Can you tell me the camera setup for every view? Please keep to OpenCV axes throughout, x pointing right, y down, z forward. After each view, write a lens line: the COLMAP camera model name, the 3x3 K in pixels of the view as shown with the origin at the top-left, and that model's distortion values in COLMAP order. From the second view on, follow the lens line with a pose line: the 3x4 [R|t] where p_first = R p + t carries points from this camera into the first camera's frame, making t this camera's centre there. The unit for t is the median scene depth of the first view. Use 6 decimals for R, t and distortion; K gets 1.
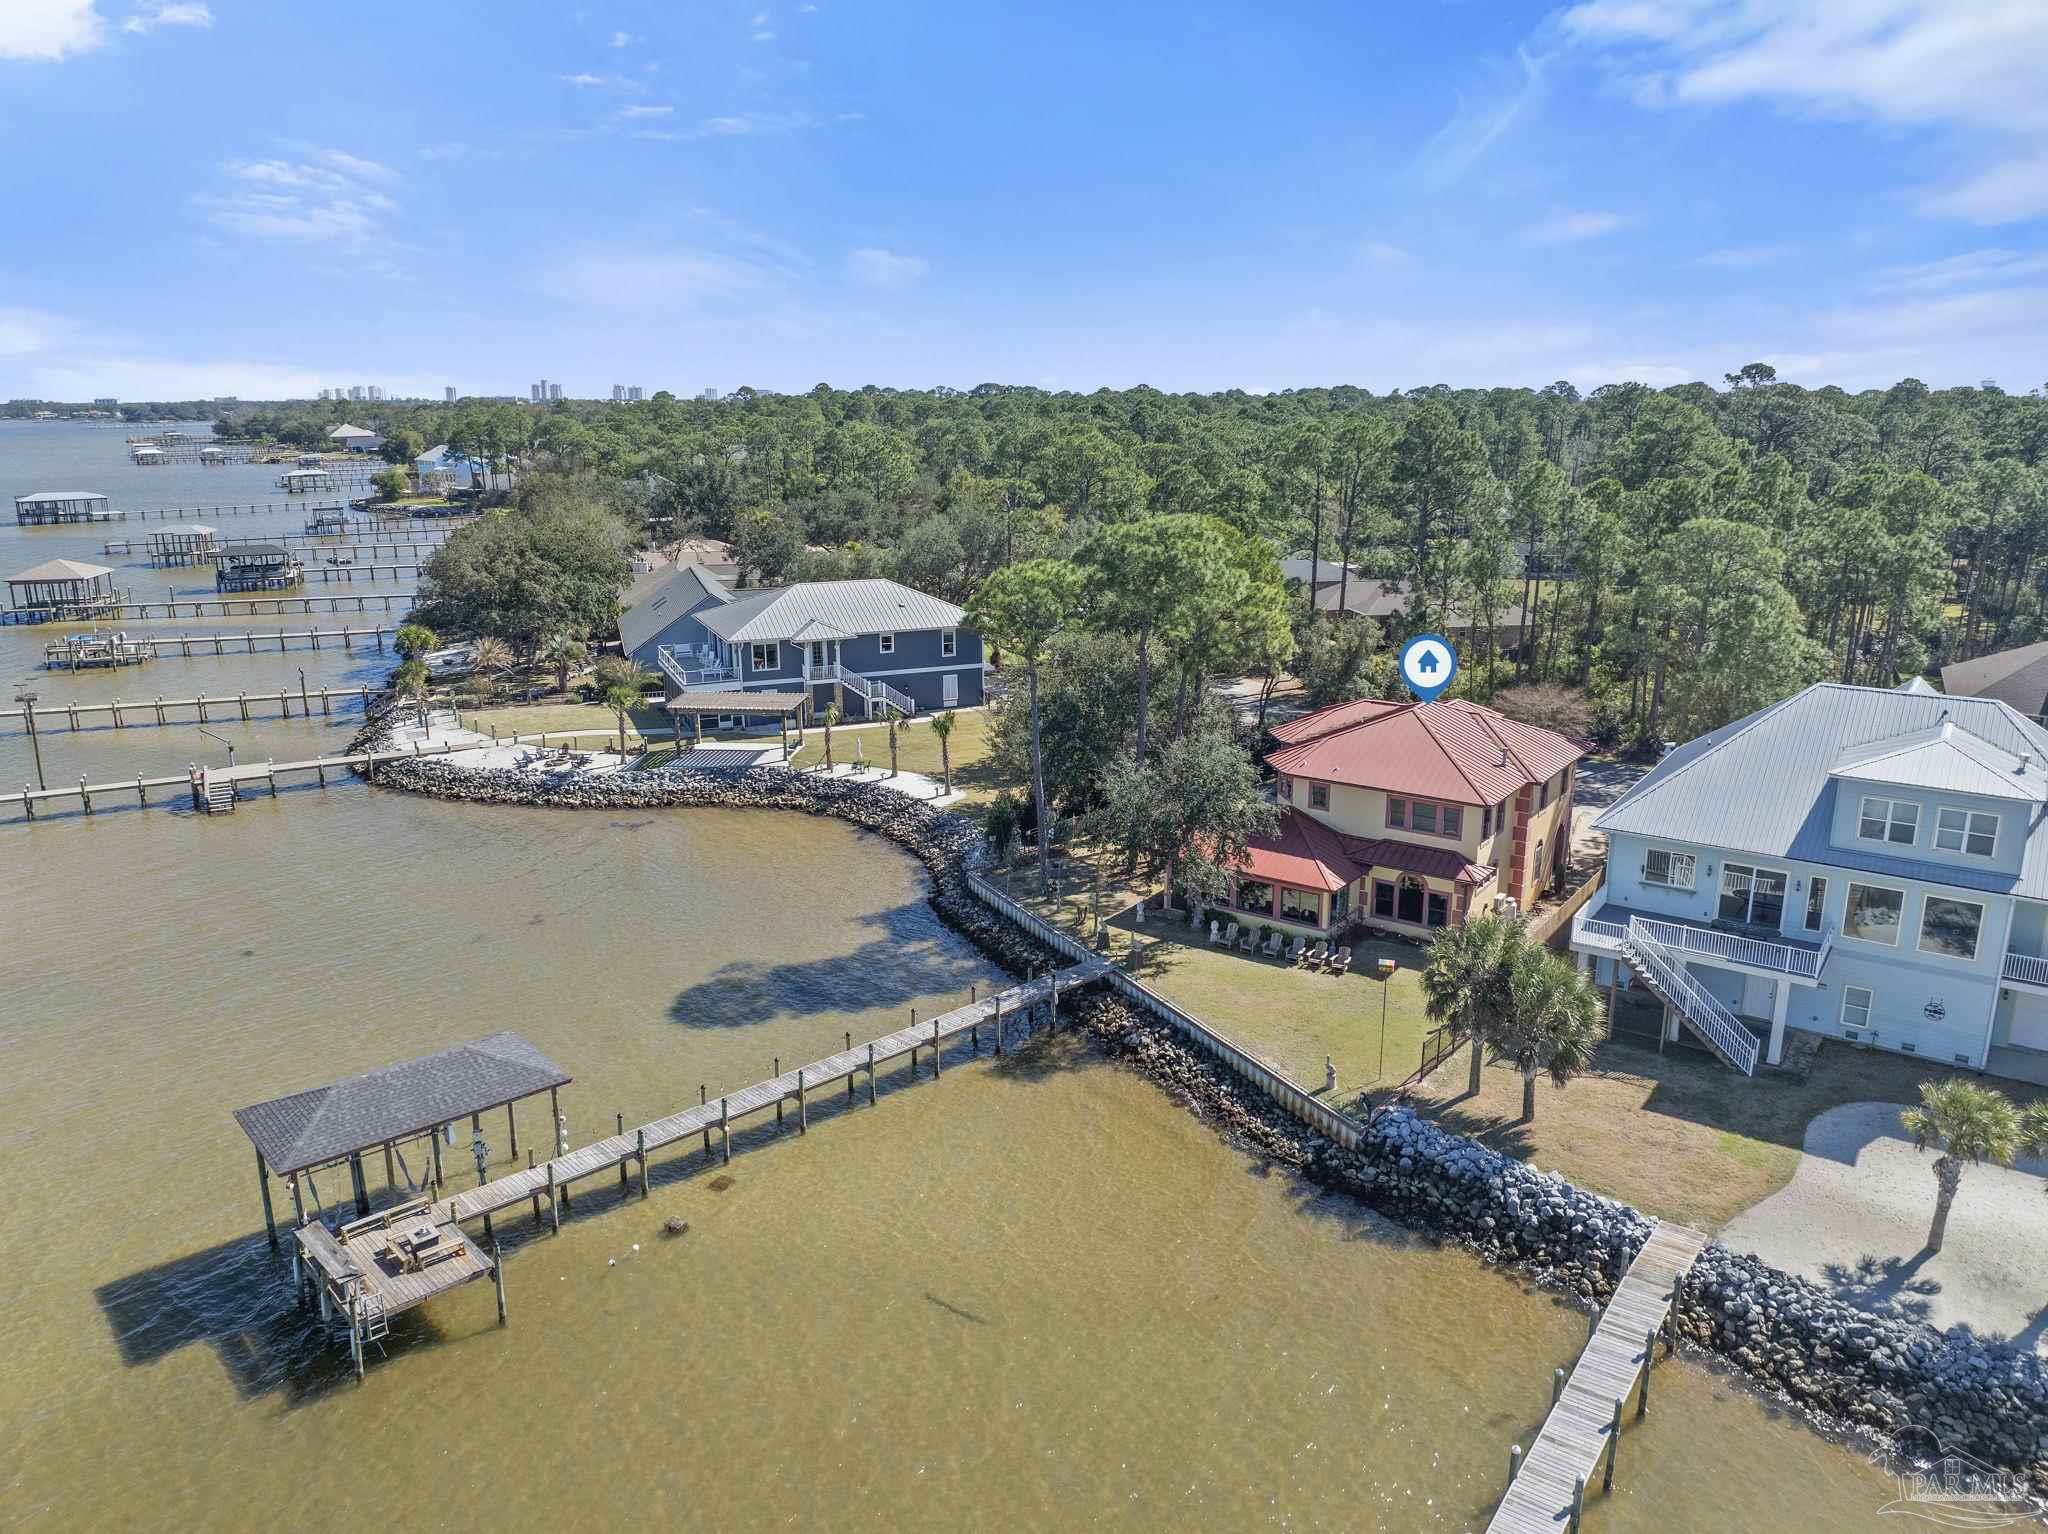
lens RADIAL K [[1454.7, 0, 1024.0], [0, 1454.7, 767.0], [0, 0, 1]] dist [-0.084805, 0.056337]
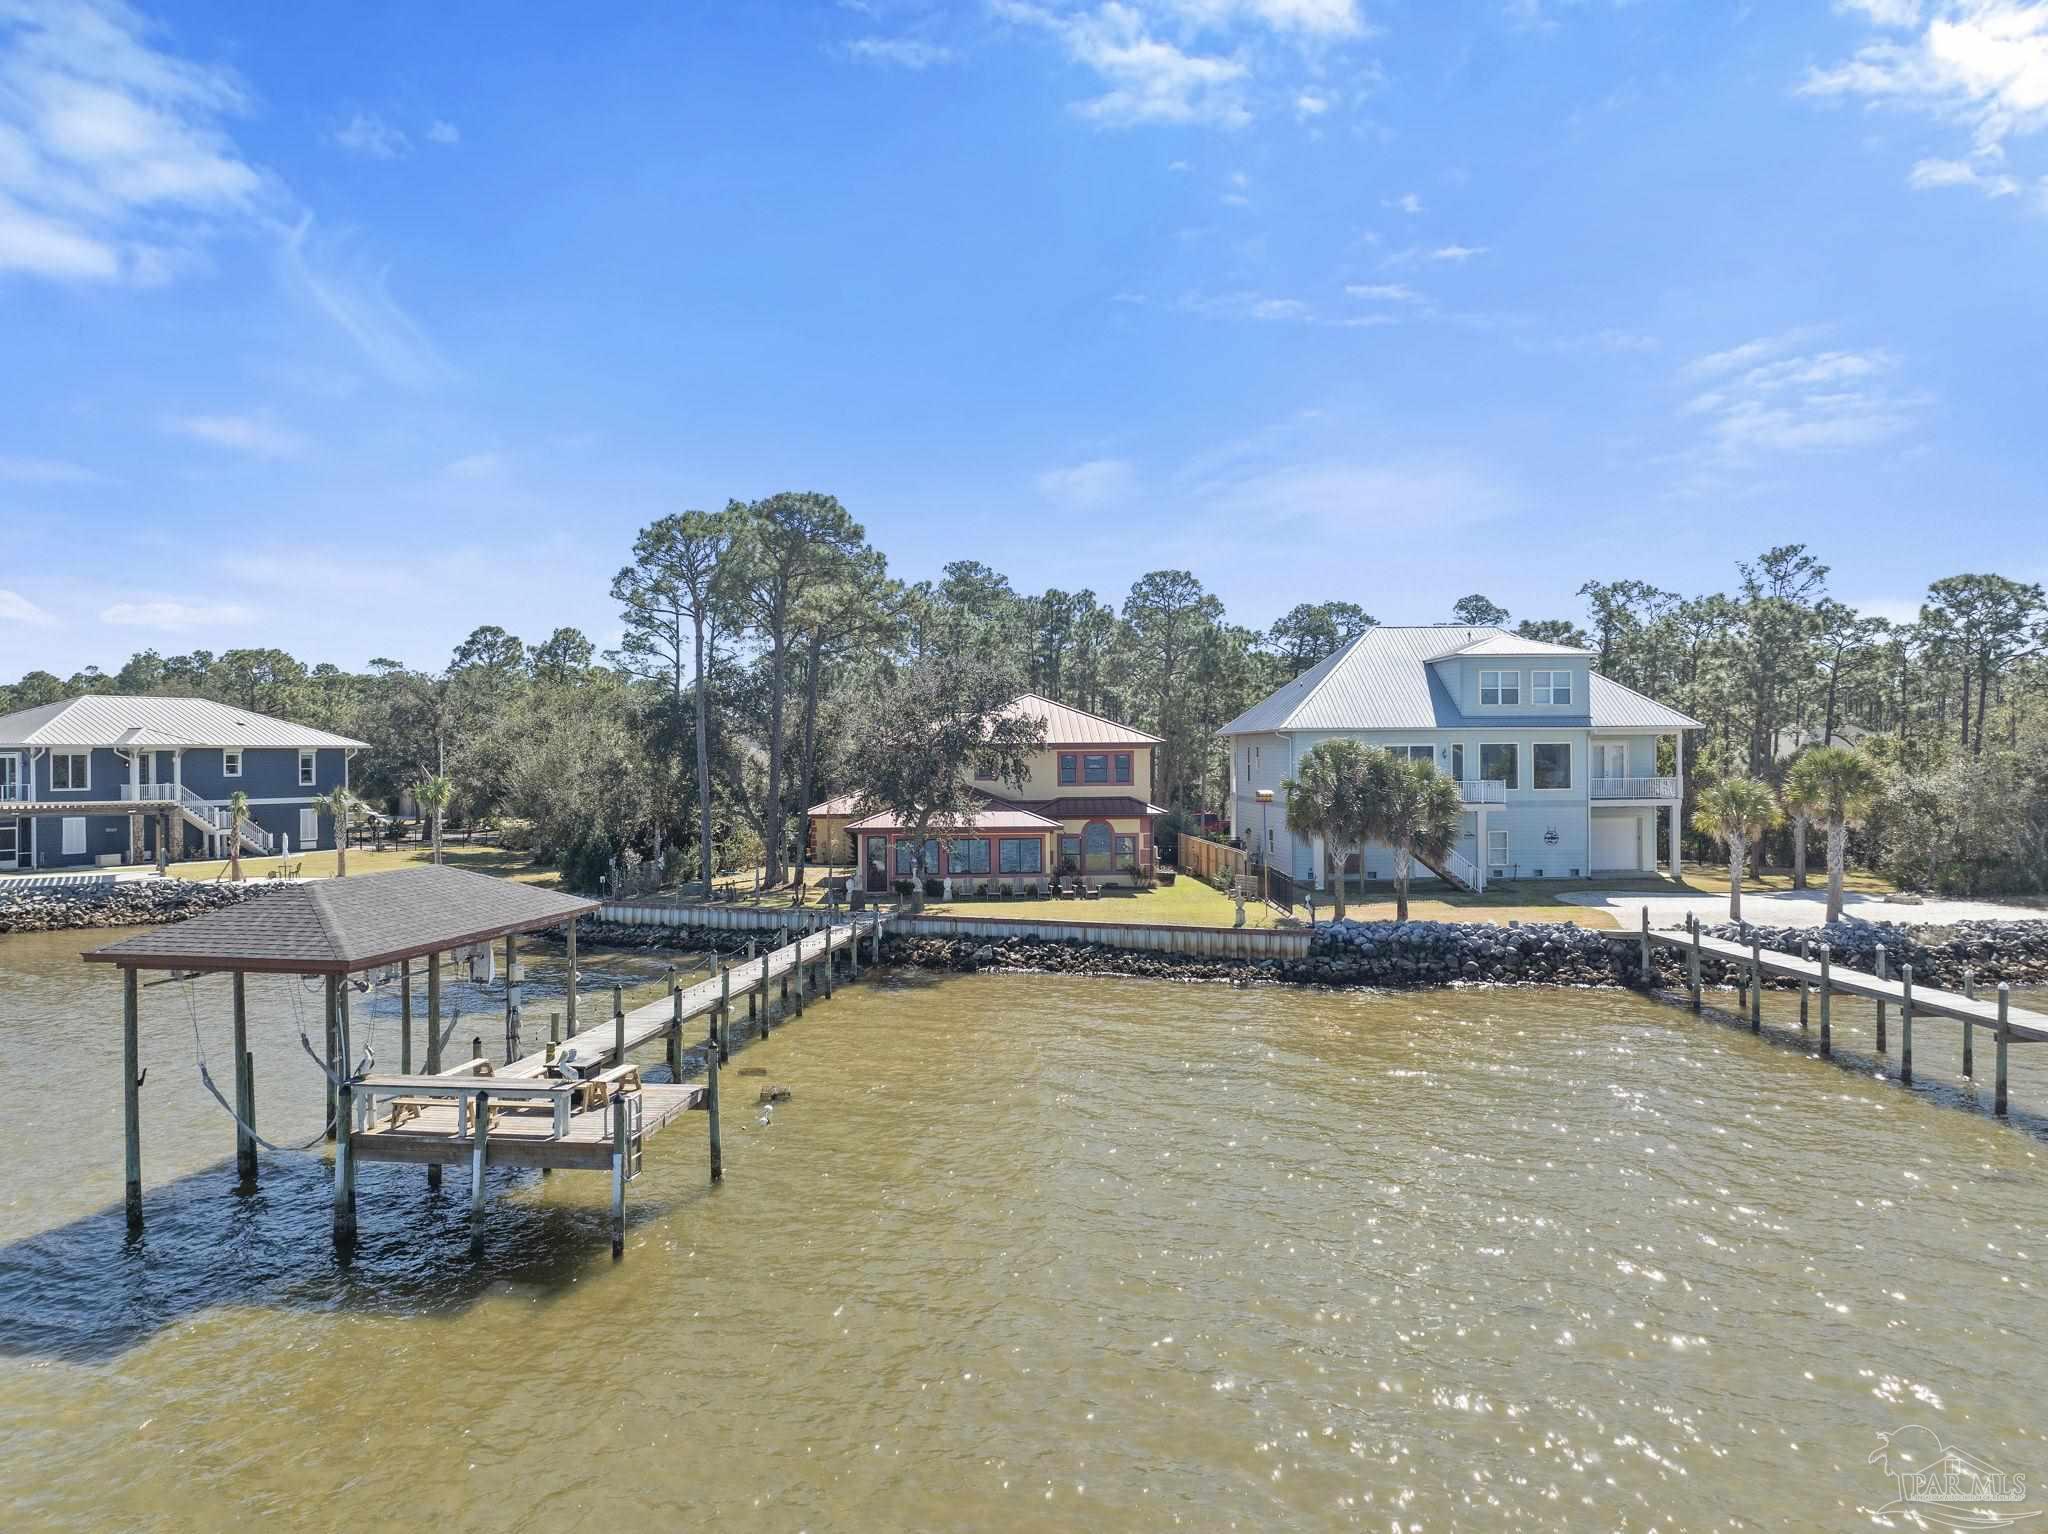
lens RADIAL K [[1454.7, 0, 1024.0], [0, 1454.7, 767.0], [0, 0, 1]] dist [-0.084805, 0.056337]
pose [[0.767978, -0.000700, 0.640476, -0.410130], [0.165028, 0.966450, -0.196825, 0.220655], [-0.618850, 0.256854, 0.742328, 0.252898]]
